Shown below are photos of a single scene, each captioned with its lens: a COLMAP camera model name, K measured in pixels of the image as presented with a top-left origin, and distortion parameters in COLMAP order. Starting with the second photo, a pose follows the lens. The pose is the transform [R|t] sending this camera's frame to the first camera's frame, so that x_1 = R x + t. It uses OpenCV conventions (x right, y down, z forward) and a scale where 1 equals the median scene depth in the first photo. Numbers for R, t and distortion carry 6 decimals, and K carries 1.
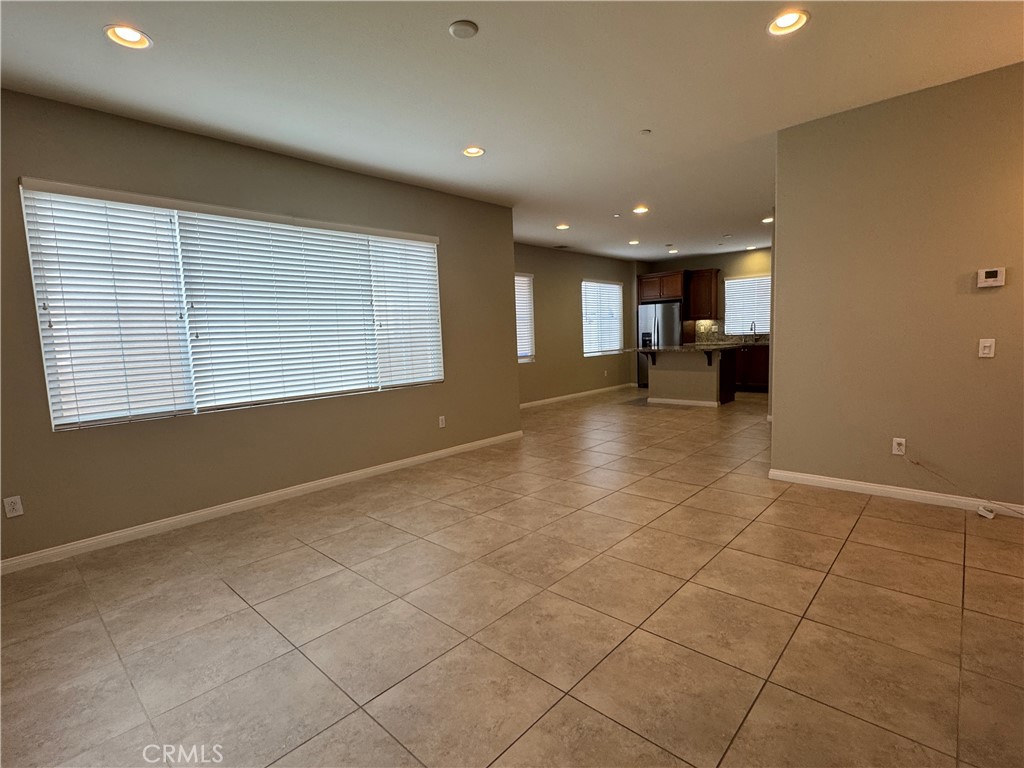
lens RADIAL K [[503.3, 0, 506.9], [0, 503.3, 378.7], [0, 0, 1]] dist [-0.000338, 0.000522]
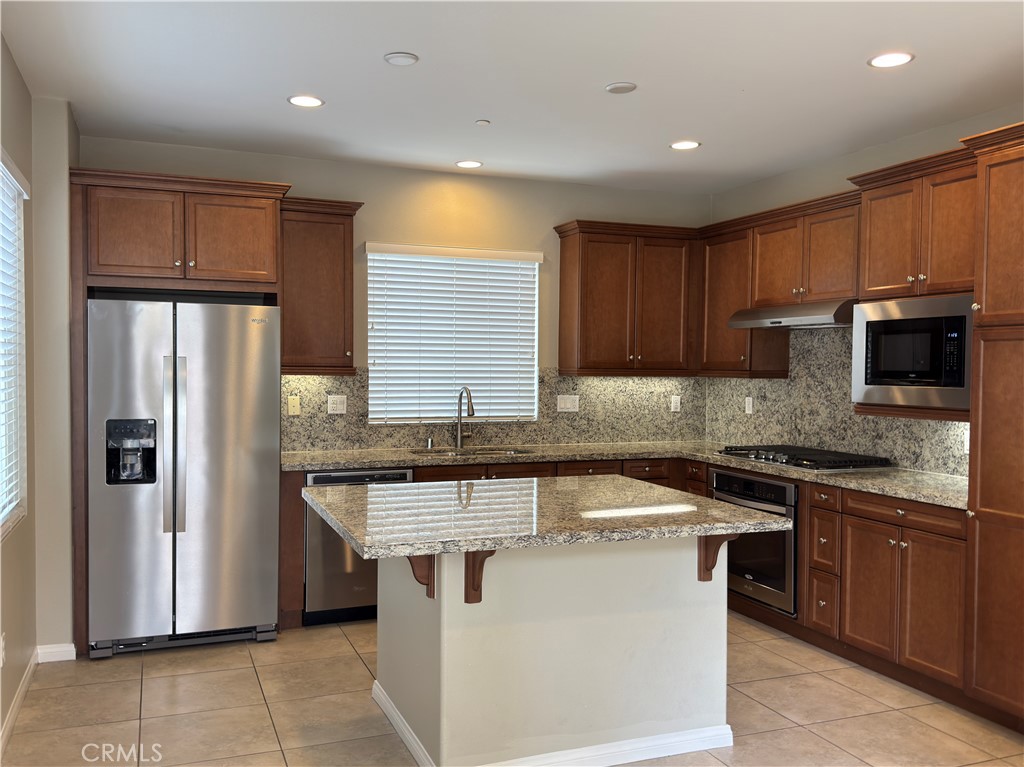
lens RADIAL K [[888.4, 0, 505.0], [0, 888.4, 405.6], [0, 0, 1]] dist [0.103574, -0.024871]
pose [[0.435648, -0.004791, 0.900105, -0.063344], [0.057145, 0.998116, -0.022345, -0.213740], [-0.898301, 0.061171, 0.435101, 1.792735]]
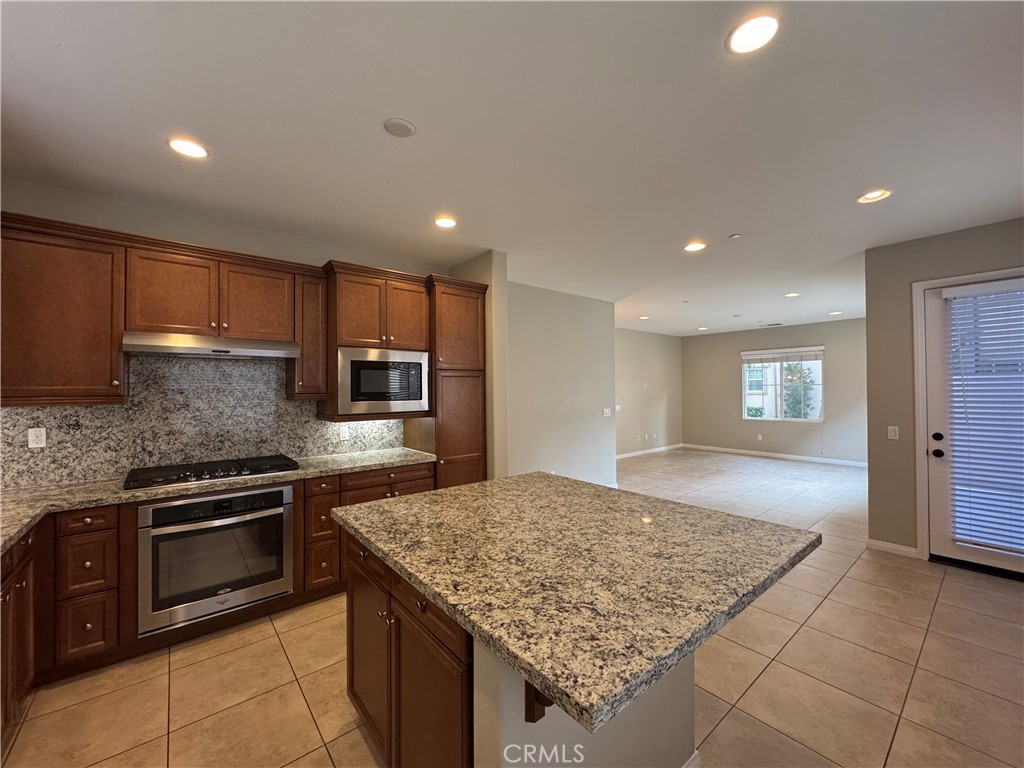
lens RADIAL K [[411.5, 0, 513.6], [0, 411.5, 386.0], [0, 0, 1]] dist [-0.003972, 0.001119]
pose [[-0.991328, 0.041681, 0.124629, 0.737744], [0.051604, 0.995657, 0.077482, -0.311872], [-0.120858, 0.083242, -0.989173, 2.596580]]
